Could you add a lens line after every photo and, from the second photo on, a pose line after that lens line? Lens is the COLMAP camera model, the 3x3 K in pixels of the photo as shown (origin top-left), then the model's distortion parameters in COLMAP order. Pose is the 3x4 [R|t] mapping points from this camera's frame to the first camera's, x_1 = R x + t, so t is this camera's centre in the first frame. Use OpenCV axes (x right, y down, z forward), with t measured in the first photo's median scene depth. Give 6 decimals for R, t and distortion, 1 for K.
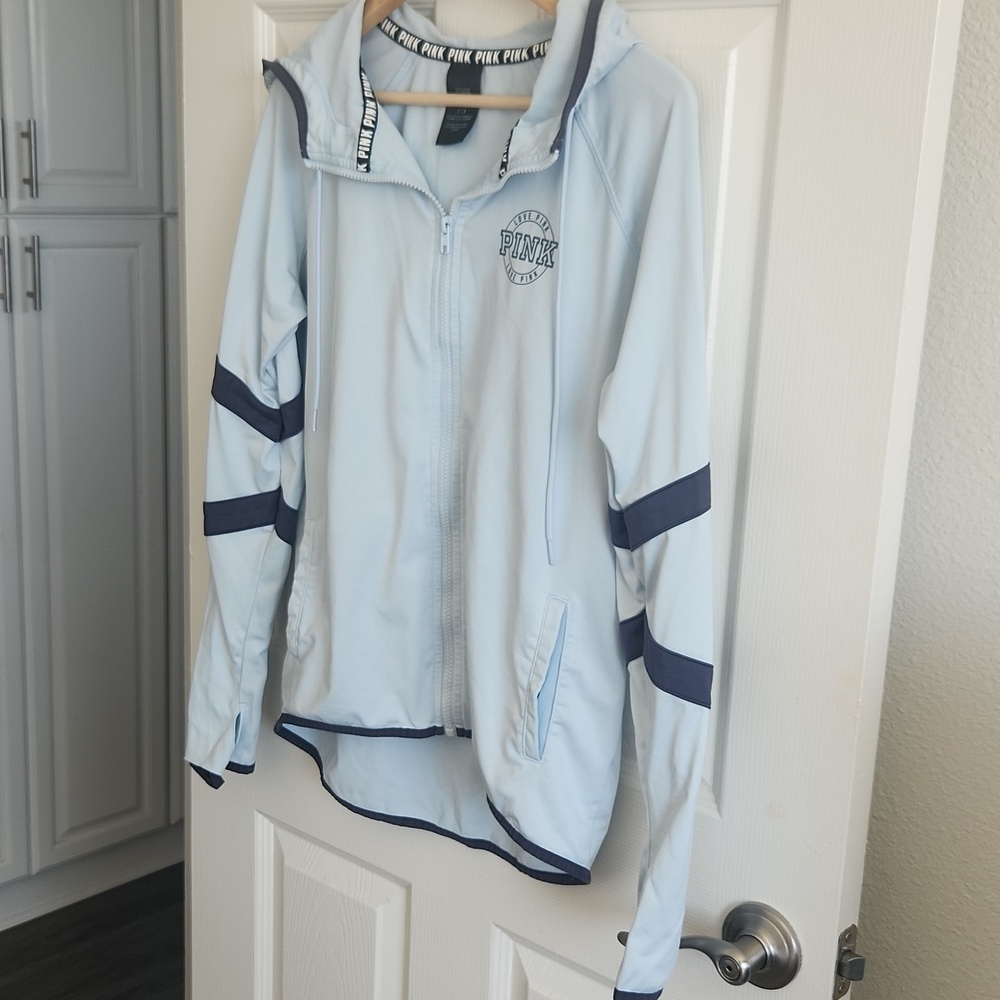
lens RADIAL K [[1462.4, 0, 500.0], [0, 1462.4, 500.0], [0, 0, 1]] dist [0.101070, -0.110620]
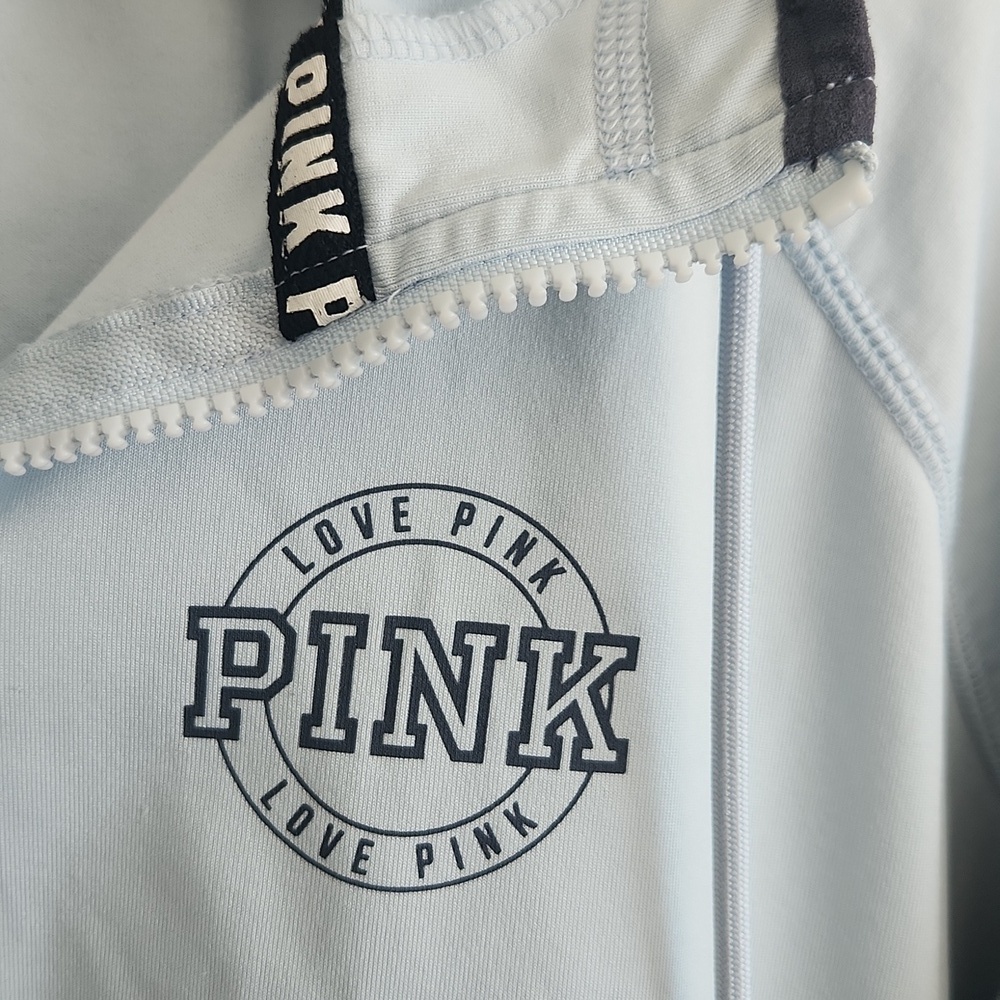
lens RADIAL K [[1562.6, 0, 500.0], [0, 1562.6, 500.0], [0, 0, 1]] dist [0.091847, 0.015848]
pose [[0.660027, -0.199382, 0.724300, -0.106422], [0.205317, 0.975306, 0.081381, -0.200797], [-0.722641, 0.094997, 0.684665, 0.827681]]
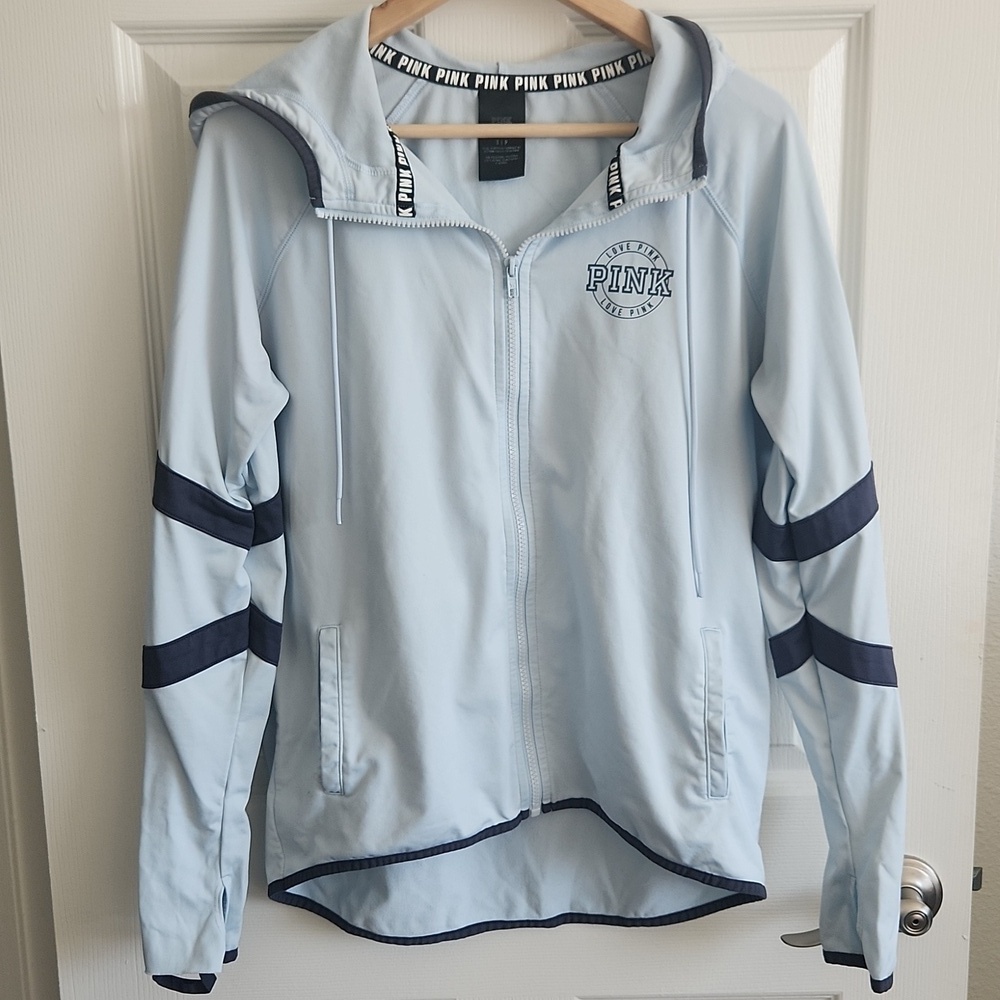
lens RADIAL K [[1462.4, 0, 500.0], [0, 1462.4, 500.0], [0, 0, 1]] dist [0.101070, -0.110620]
pose [[0.758917, -0.198571, 0.620173, -0.643969], [0.203774, 0.976960, 0.063448, -0.105892], [-0.618483, 0.078223, 0.781895, 0.305482]]
